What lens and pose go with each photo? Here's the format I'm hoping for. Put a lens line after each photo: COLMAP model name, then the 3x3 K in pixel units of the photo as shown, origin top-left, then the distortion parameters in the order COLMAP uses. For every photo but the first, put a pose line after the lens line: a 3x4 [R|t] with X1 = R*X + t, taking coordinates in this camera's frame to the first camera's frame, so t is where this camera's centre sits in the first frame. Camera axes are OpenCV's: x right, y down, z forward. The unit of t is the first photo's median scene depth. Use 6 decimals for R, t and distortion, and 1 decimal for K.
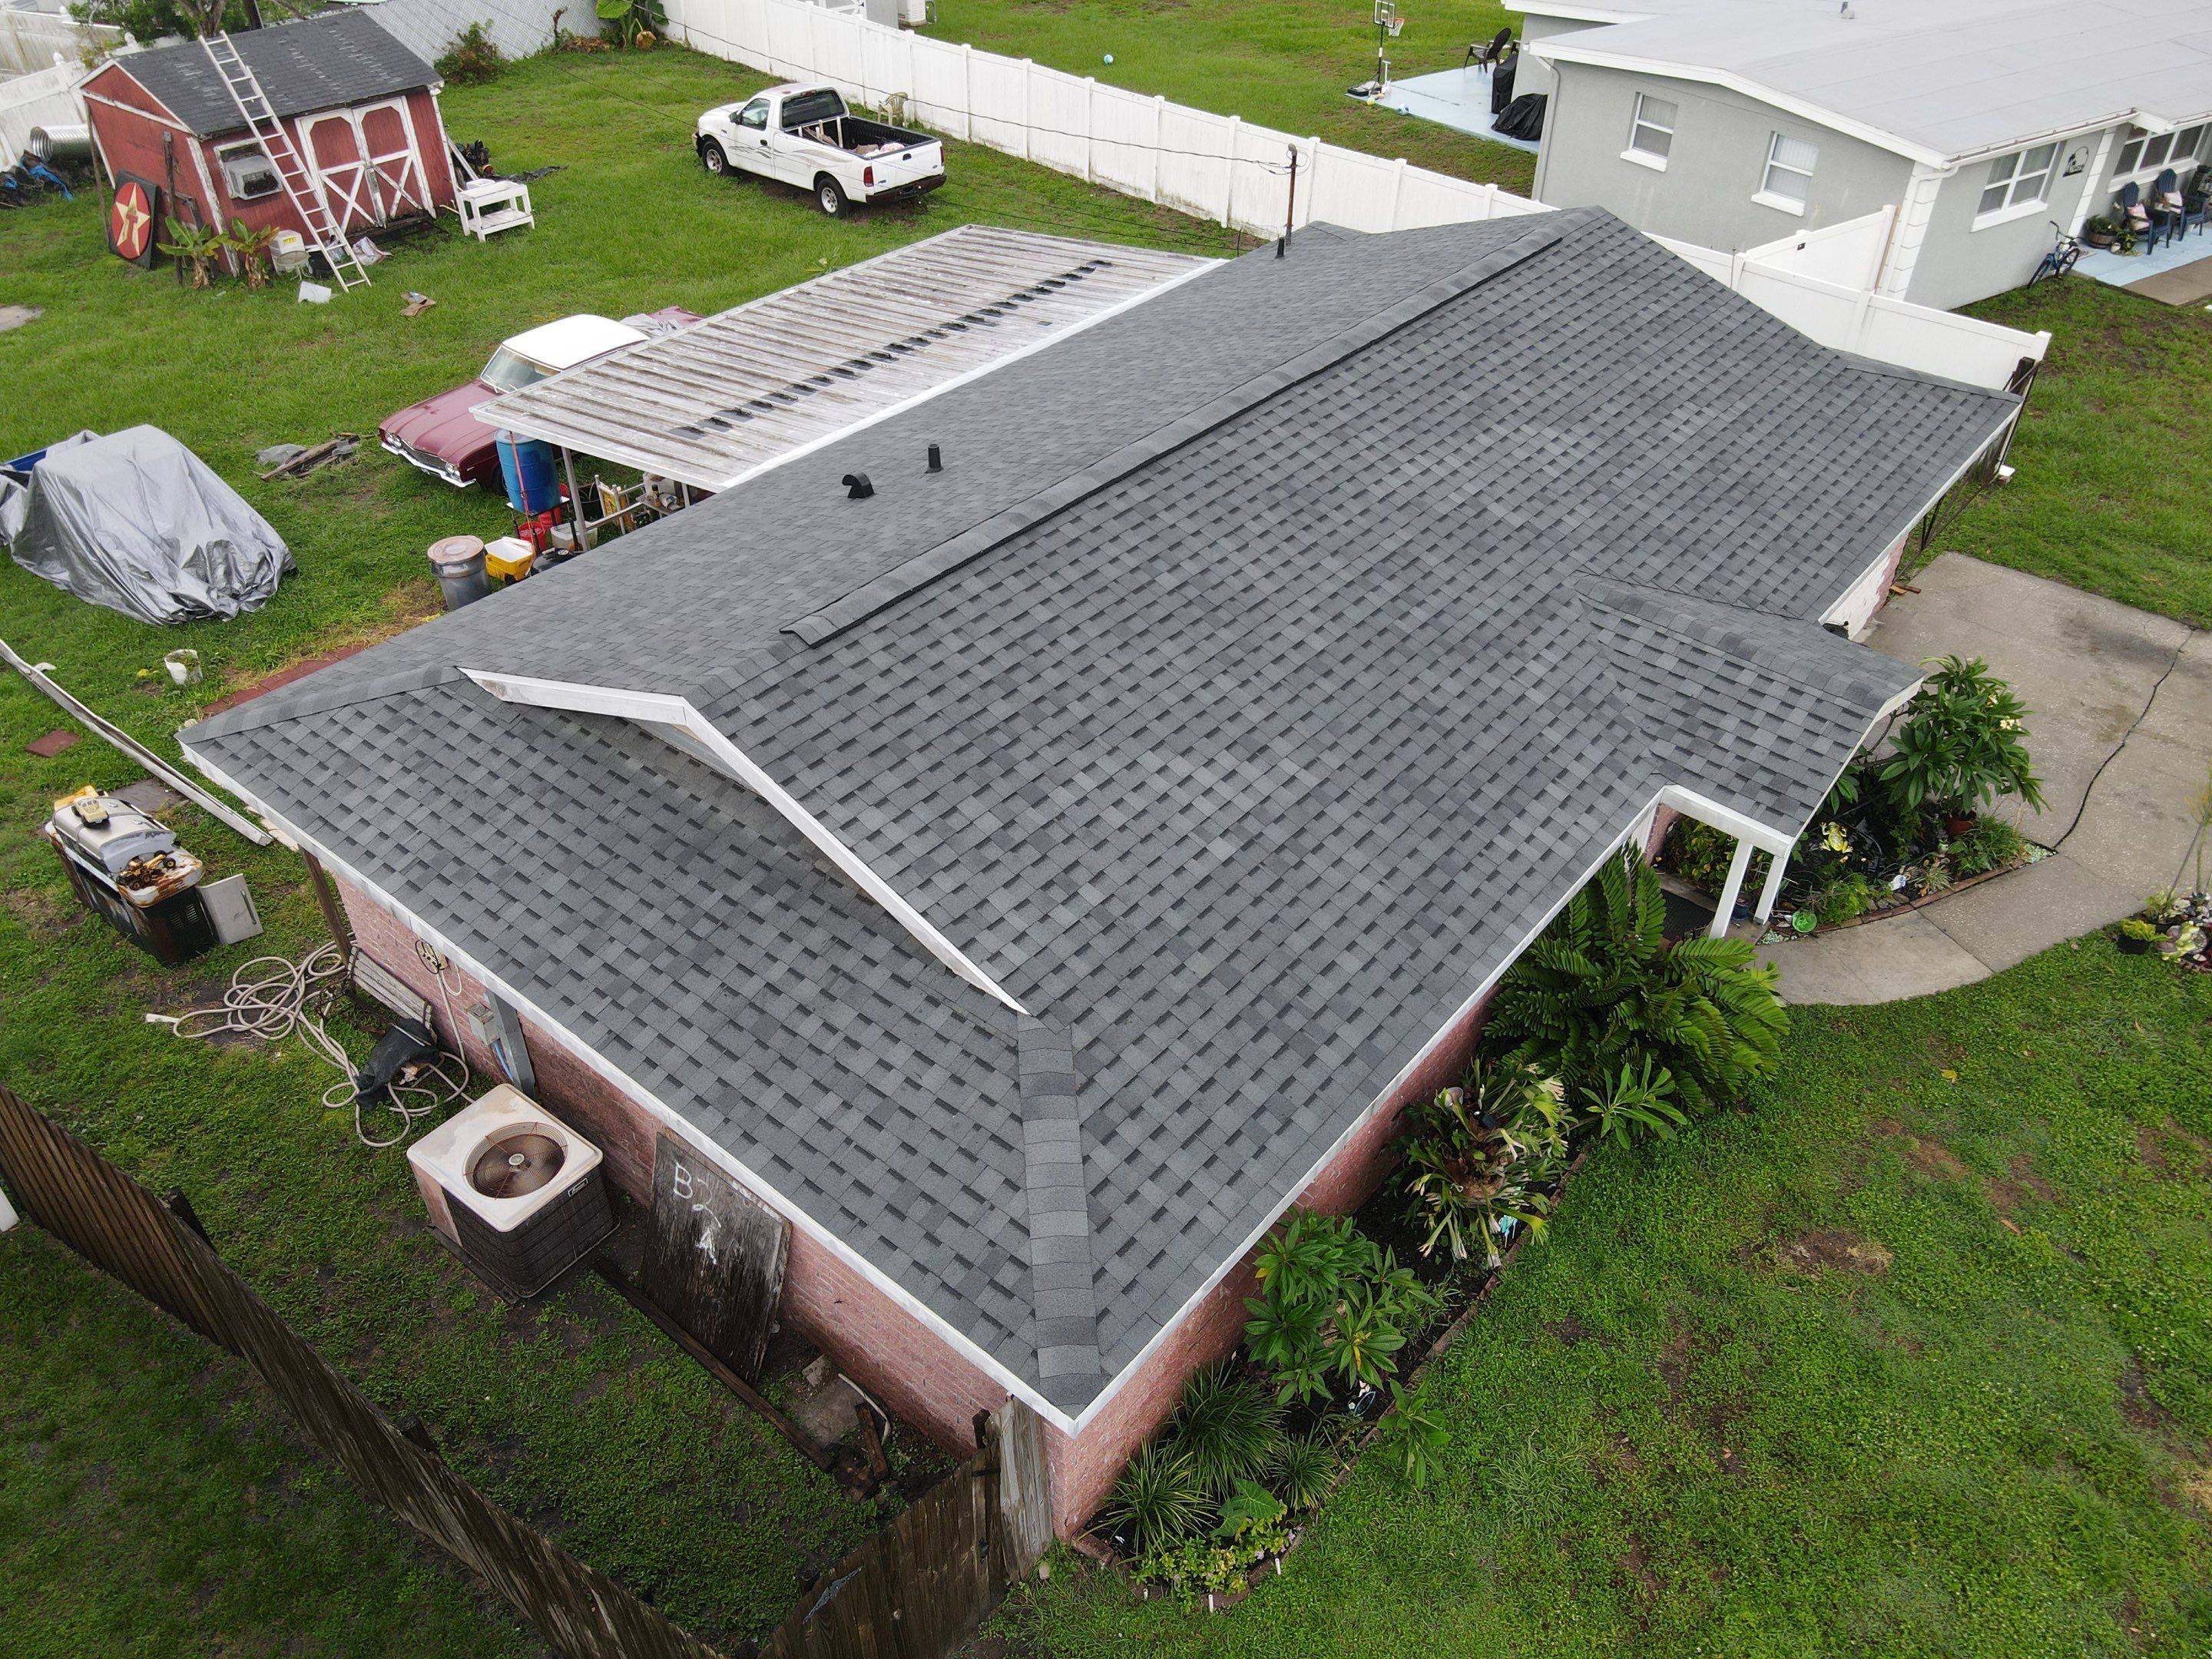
lens RADIAL K [[1629.7, 0, 1073.0], [0, 1629.7, 808.8], [0, 0, 1]] dist [0.003077, 0.020506]
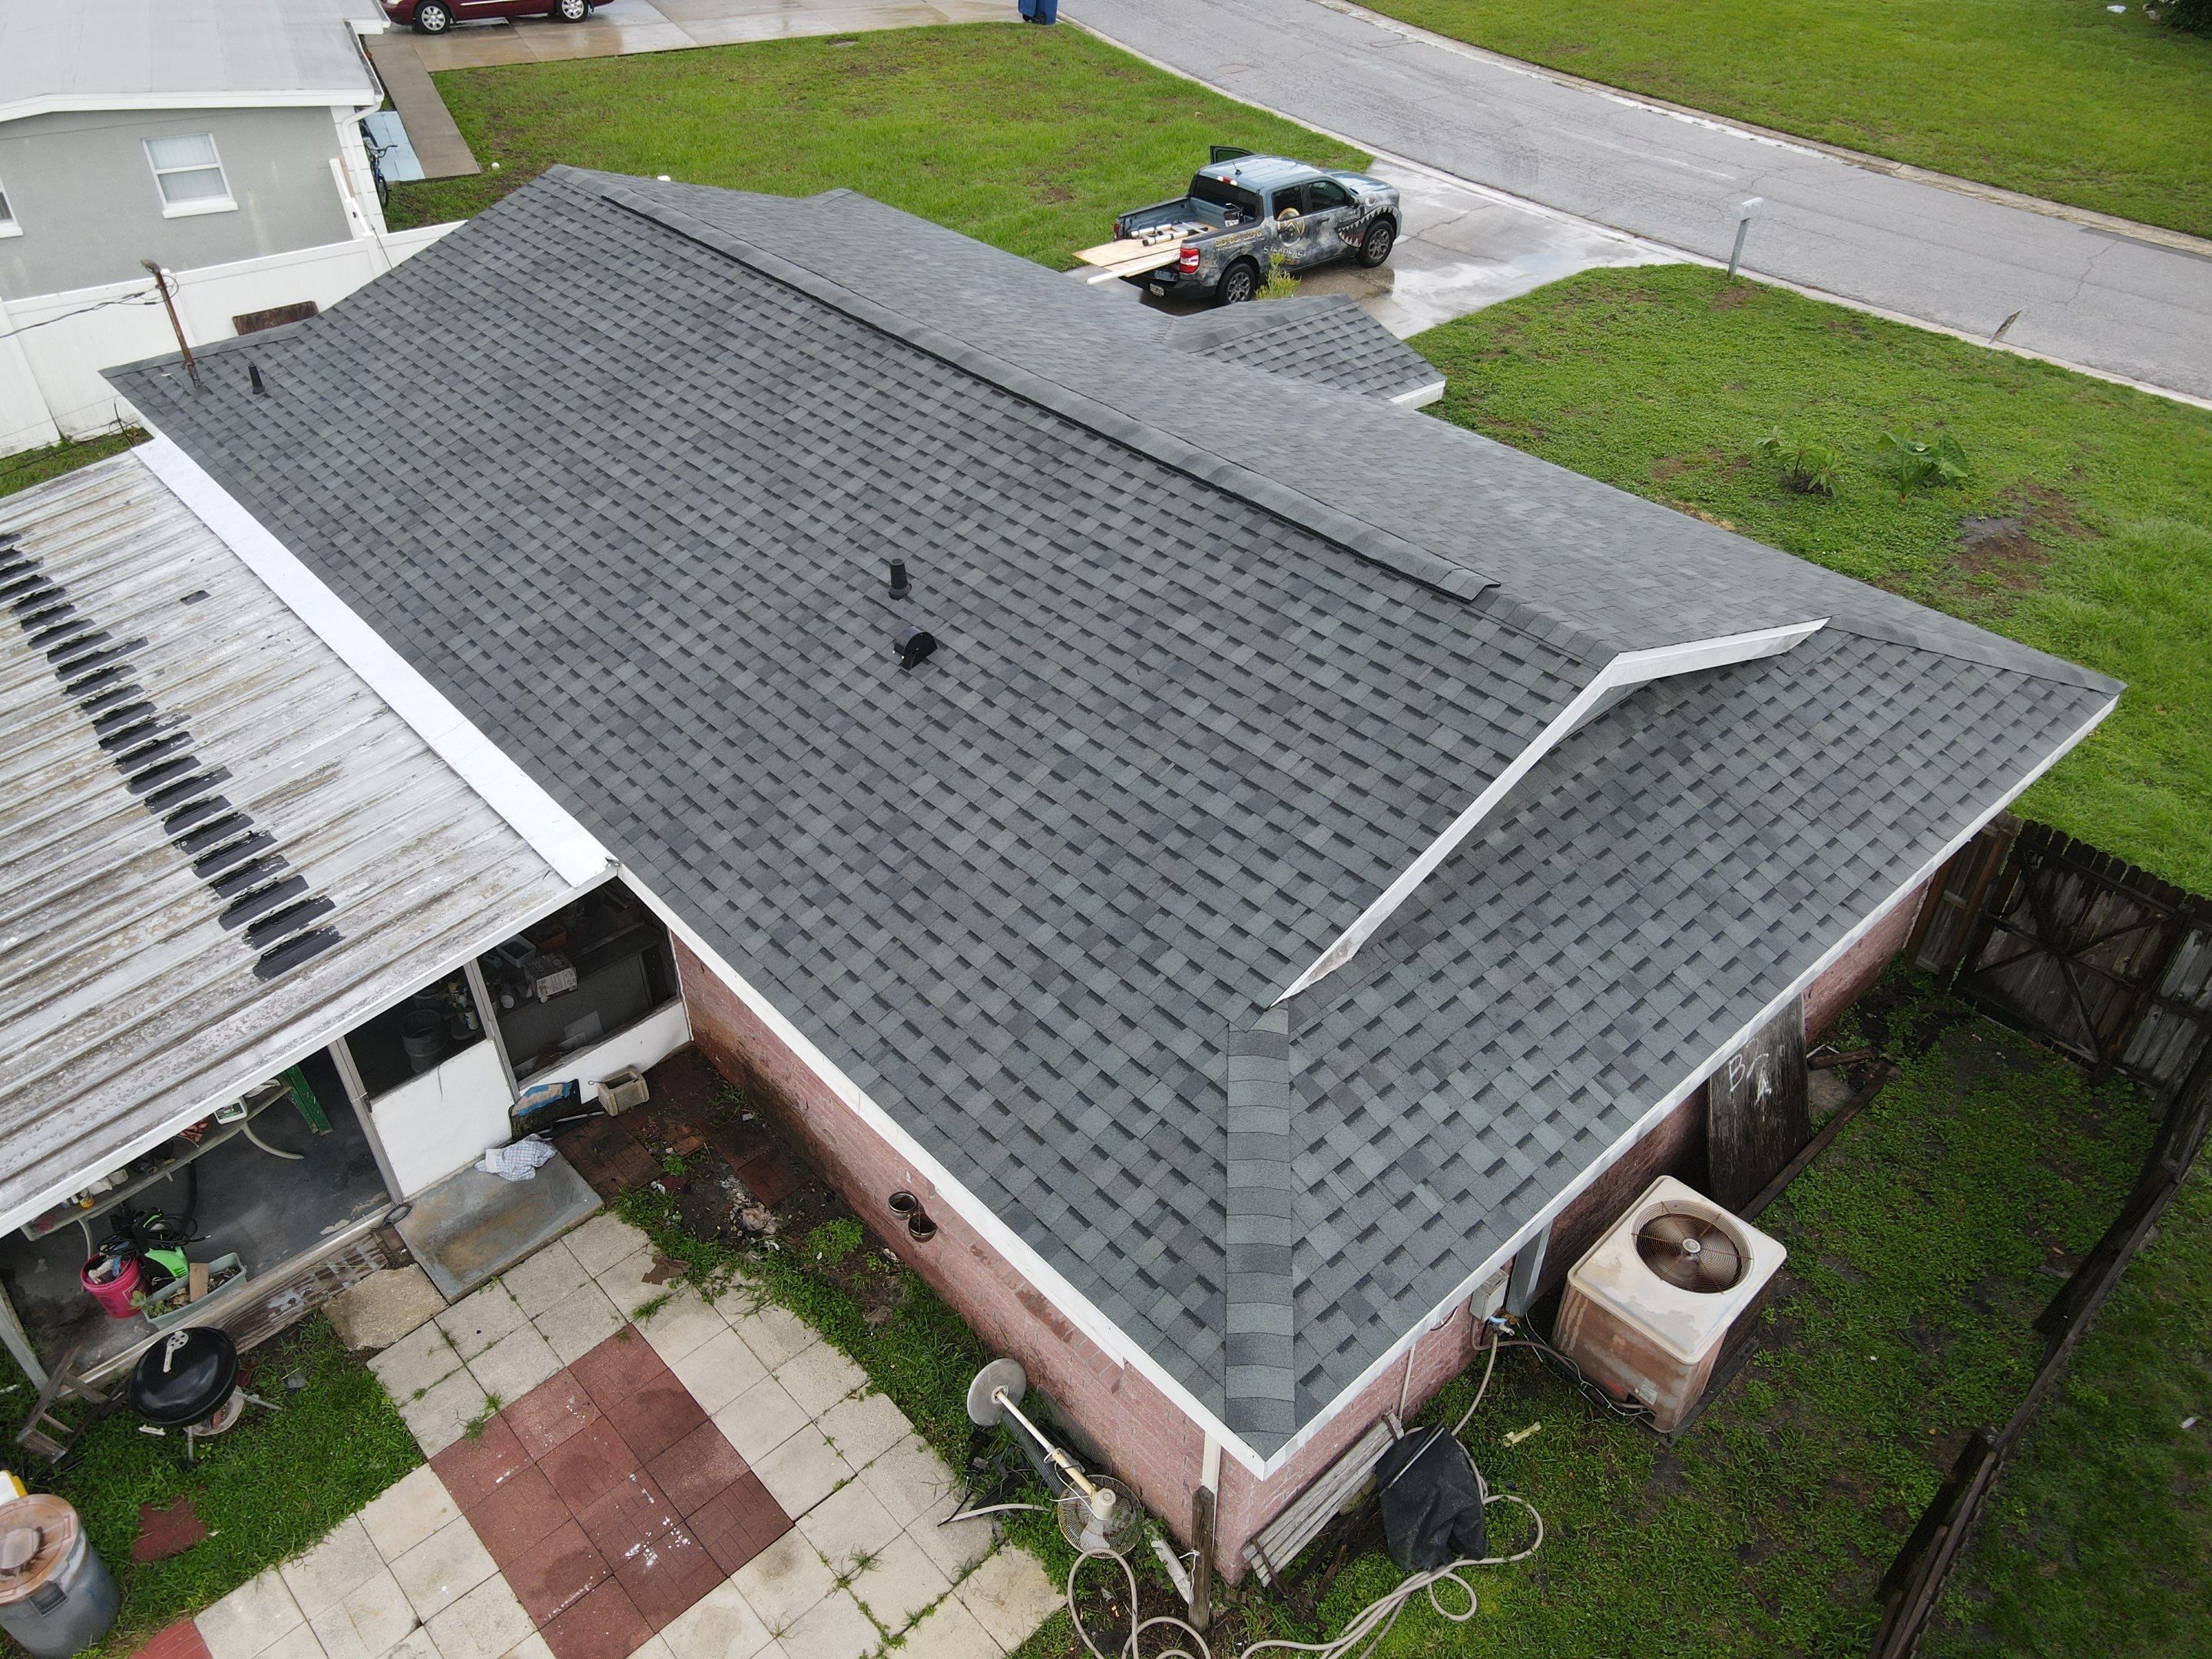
lens RADIAL K [[1629.7, 0, 1072.4], [0, 1629.7, 829.9], [0, 0, 1]] dist [0.003077, 0.020506]
pose [[0.142287, -0.613093, 0.777092, -0.776857], [0.607072, 0.674140, 0.420712, -0.421932], [-0.781804, 0.411889, 0.468113, 0.629796]]
